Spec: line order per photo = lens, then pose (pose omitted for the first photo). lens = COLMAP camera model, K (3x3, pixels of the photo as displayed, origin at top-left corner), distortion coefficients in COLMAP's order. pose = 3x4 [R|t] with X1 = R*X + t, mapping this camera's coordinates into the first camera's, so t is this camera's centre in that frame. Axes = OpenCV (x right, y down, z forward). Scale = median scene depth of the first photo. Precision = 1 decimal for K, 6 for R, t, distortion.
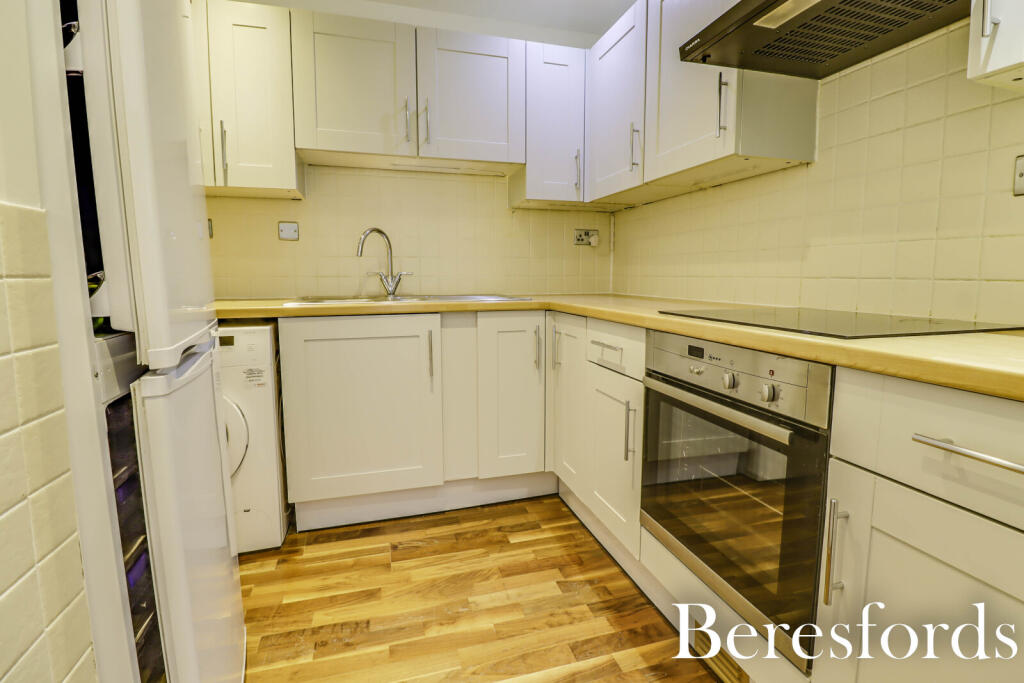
lens RADIAL K [[485.7, 0, 514.6], [0, 485.7, 323.3], [0, 0, 1]] dist [0.001625, -0.014554]
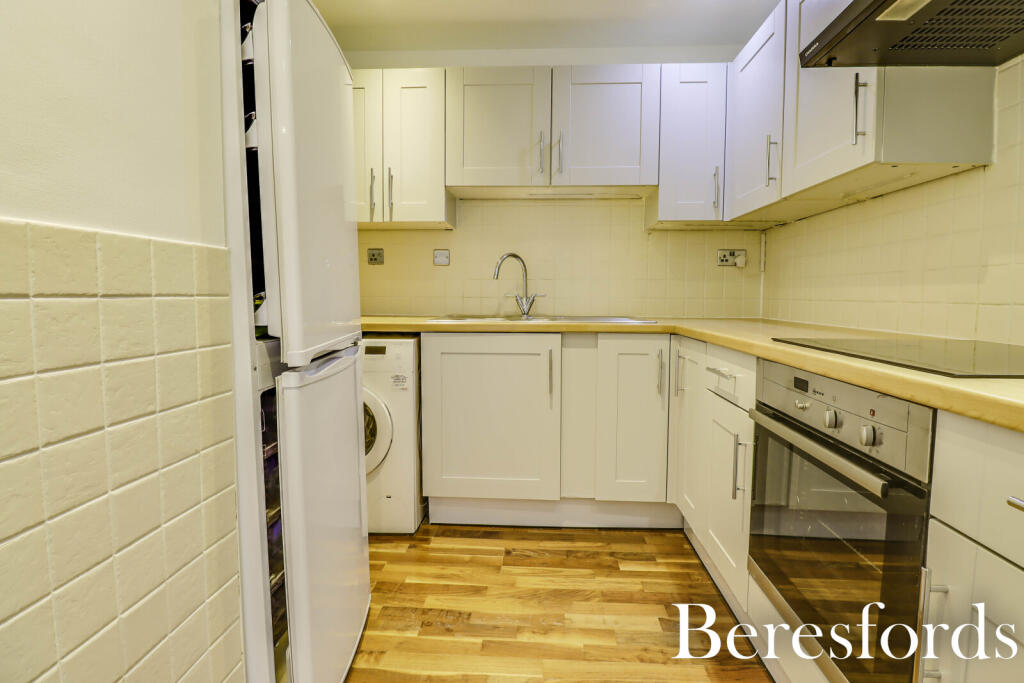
lens RADIAL K [[485.7, 0, 514.6], [0, 485.7, 323.3], [0, 0, 1]] dist [0.001625, -0.014554]
pose [[0.941805, 0.026452, -0.335119, 0.113459], [-0.041069, 0.998486, -0.036605, 0.000180], [0.333643, 0.048238, 0.941465, -0.018089]]
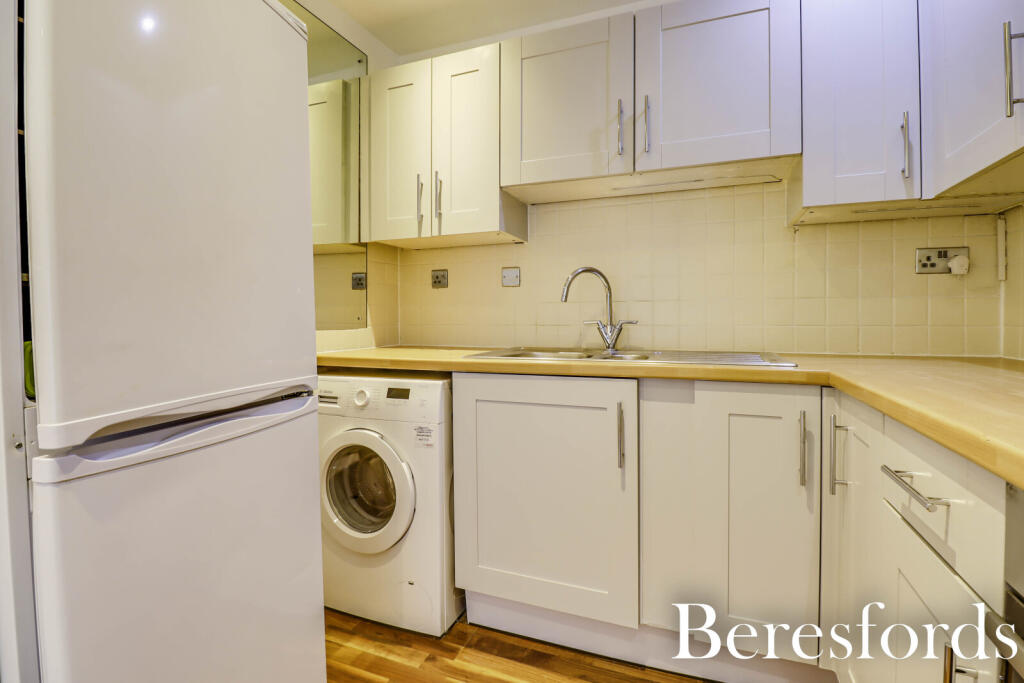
lens RADIAL K [[482.5, 0, 512.7], [0, 482.5, 324.1], [0, 0, 1]] dist [0.000602, -0.014278]
pose [[0.787284, 0.003781, -0.616579, 0.152622], [-0.059653, 0.995757, -0.070063, -0.045023], [0.613698, 0.091940, 0.784169, 0.371200]]
